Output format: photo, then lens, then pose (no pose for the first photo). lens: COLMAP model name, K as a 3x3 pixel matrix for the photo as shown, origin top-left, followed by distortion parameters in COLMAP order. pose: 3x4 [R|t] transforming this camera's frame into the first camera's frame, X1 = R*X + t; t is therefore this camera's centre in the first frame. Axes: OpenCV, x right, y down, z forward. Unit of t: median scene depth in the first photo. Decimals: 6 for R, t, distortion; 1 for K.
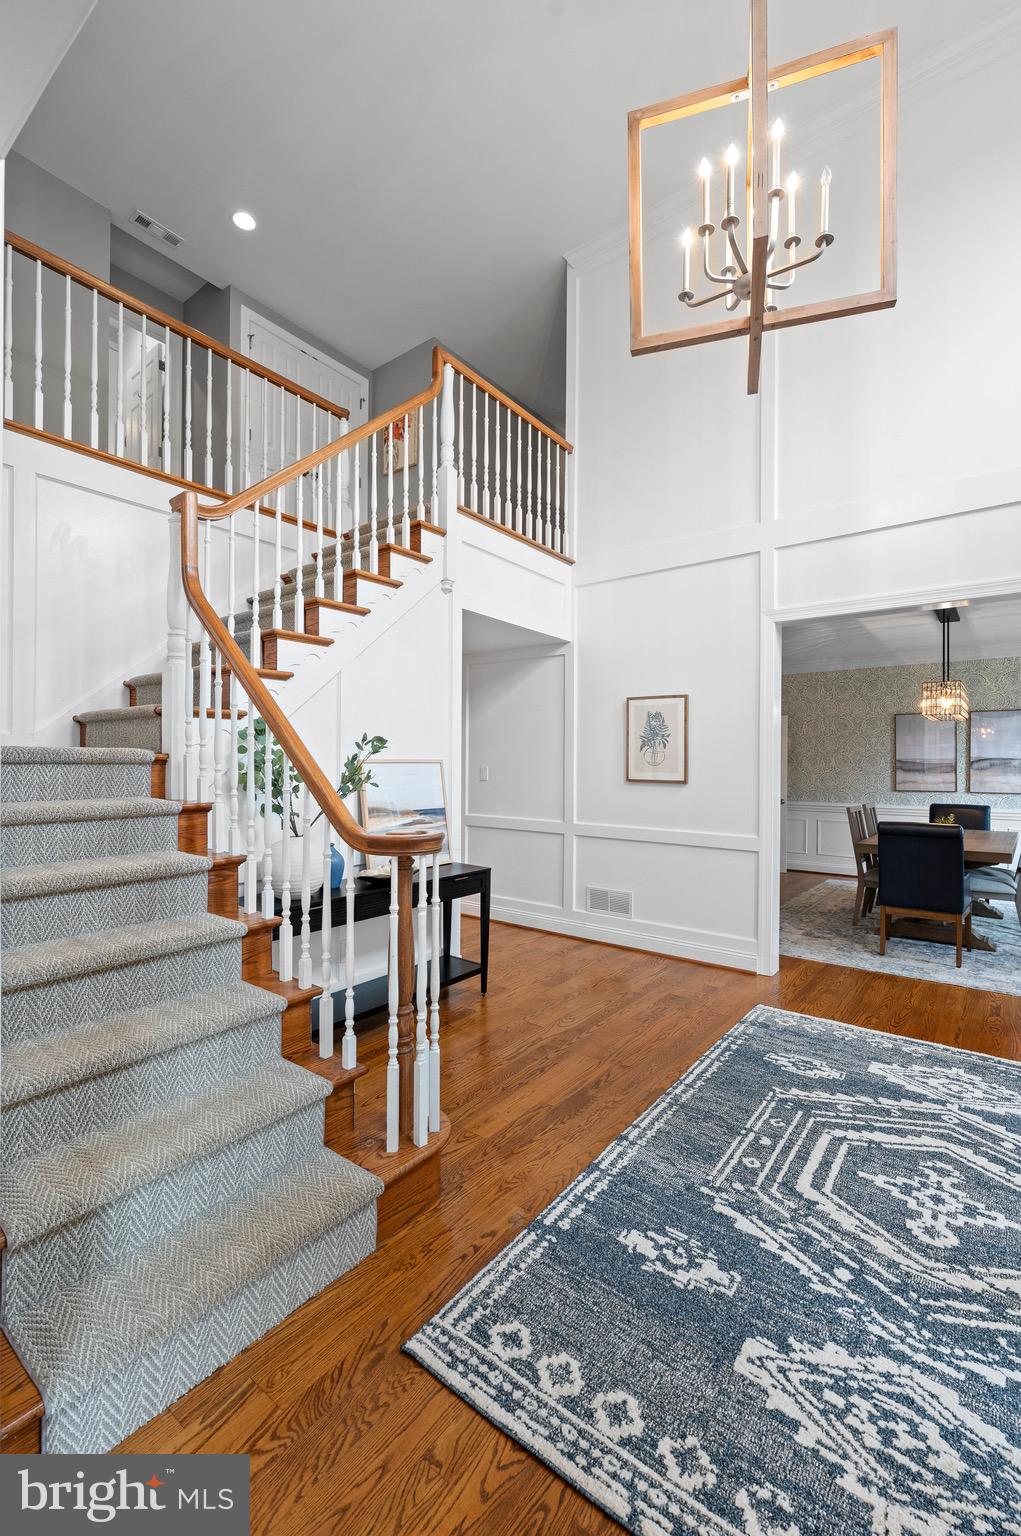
lens RADIAL K [[668.7, 0, 502.1], [0, 668.7, 768.6], [0, 0, 1]] dist [-0.000702, 0.000363]
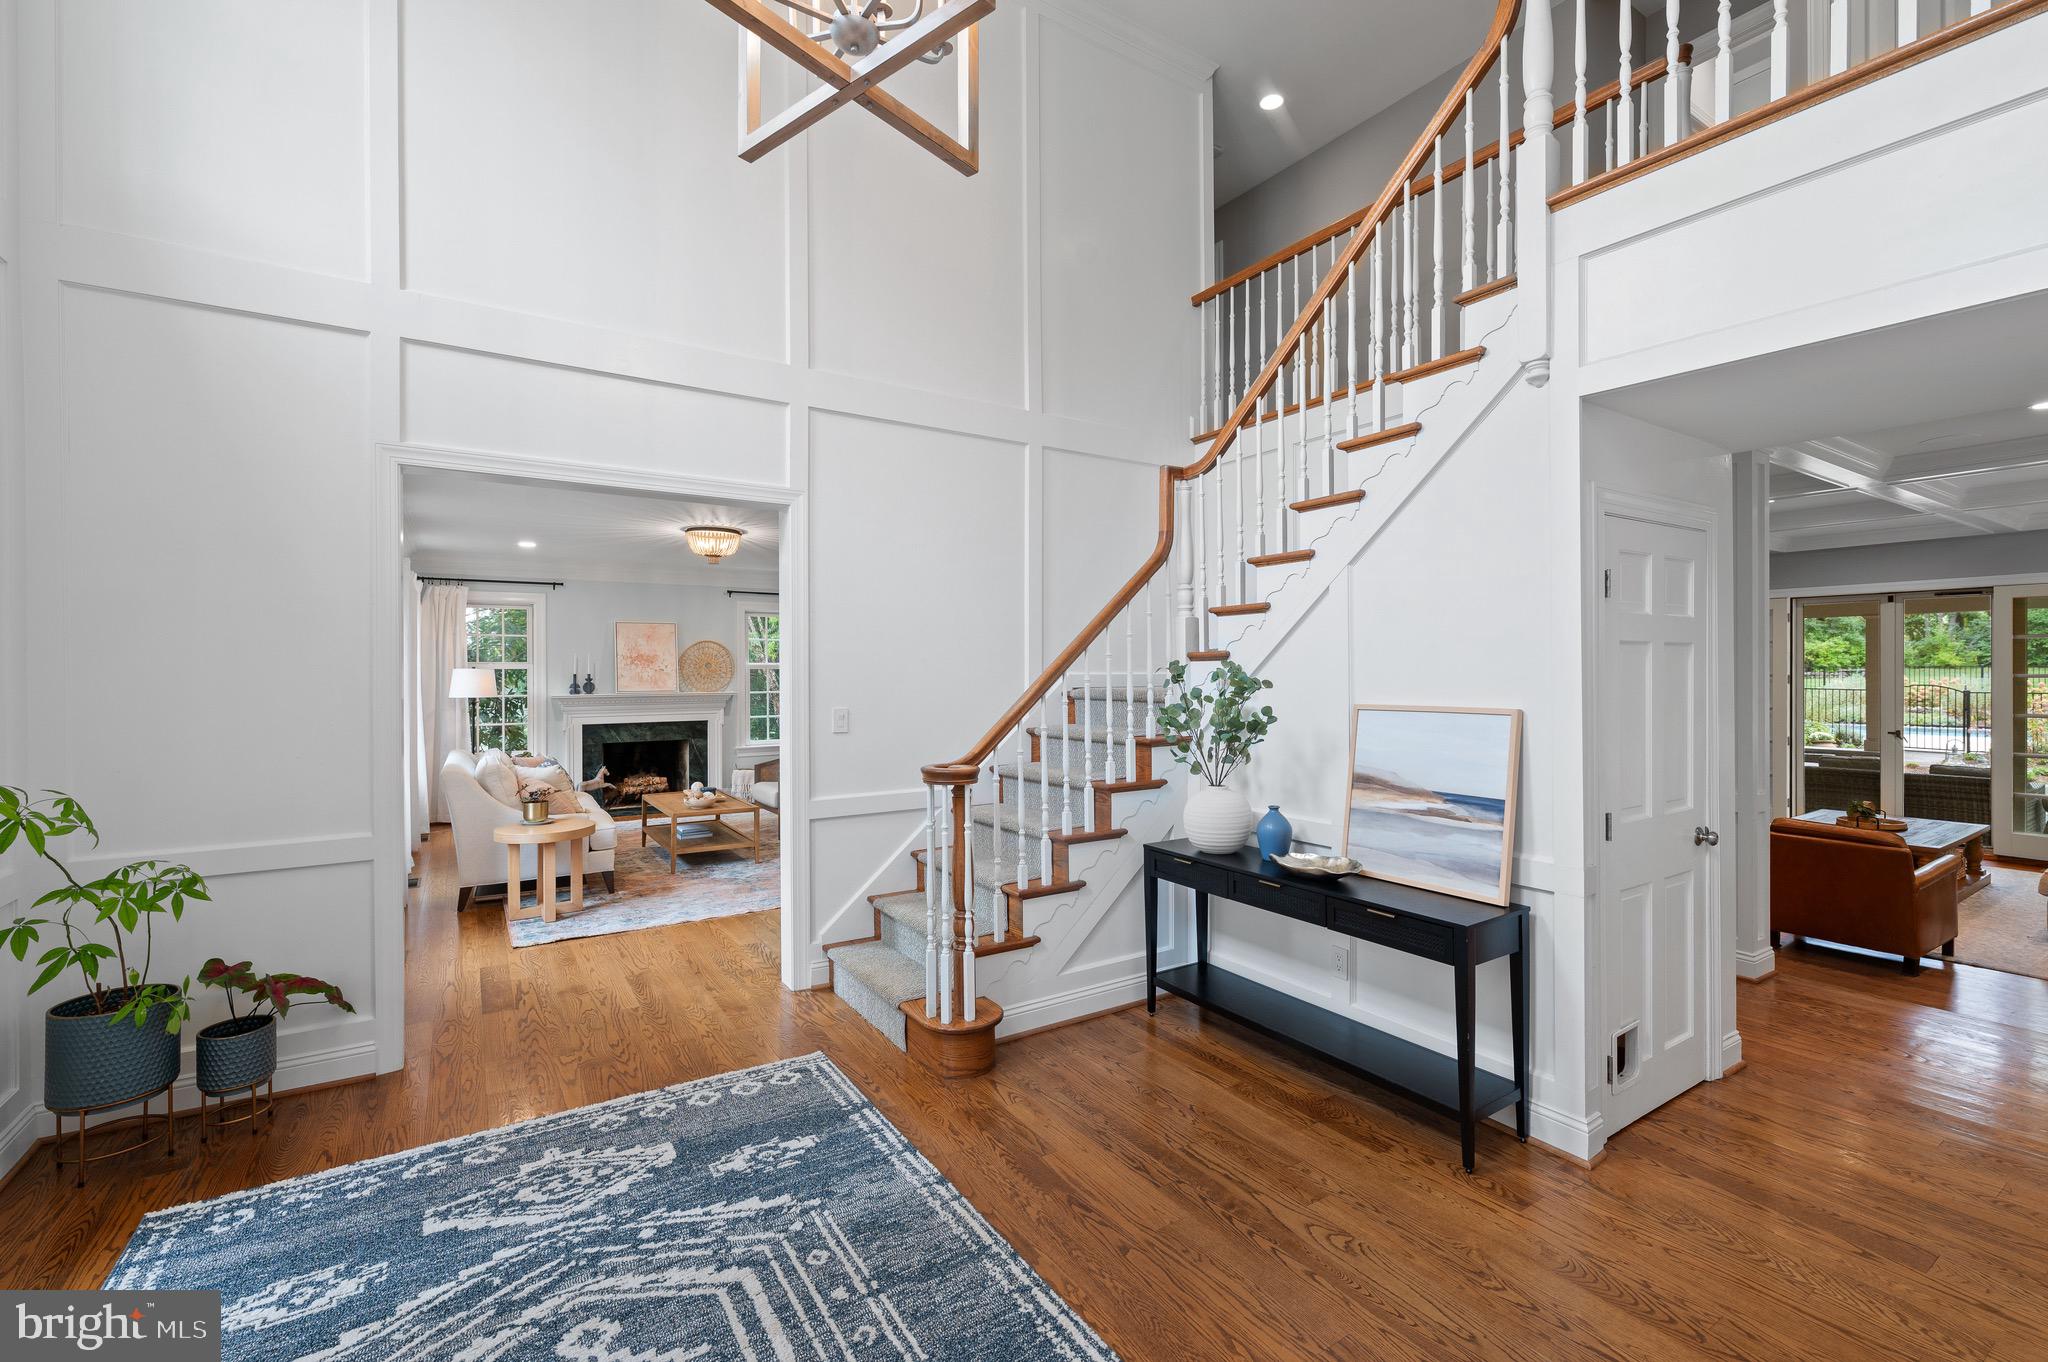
lens RADIAL K [[891.6, 0, 1056.6], [0, 891.6, 675.8], [0, 0, 1]] dist [-0.000702, 0.000363]
pose [[-0.327862, 0.001552, -0.944724, 1.495860], [-0.007024, 0.999967, 0.004080, -0.086757], [0.944699, 0.007973, -0.327840, 1.915445]]
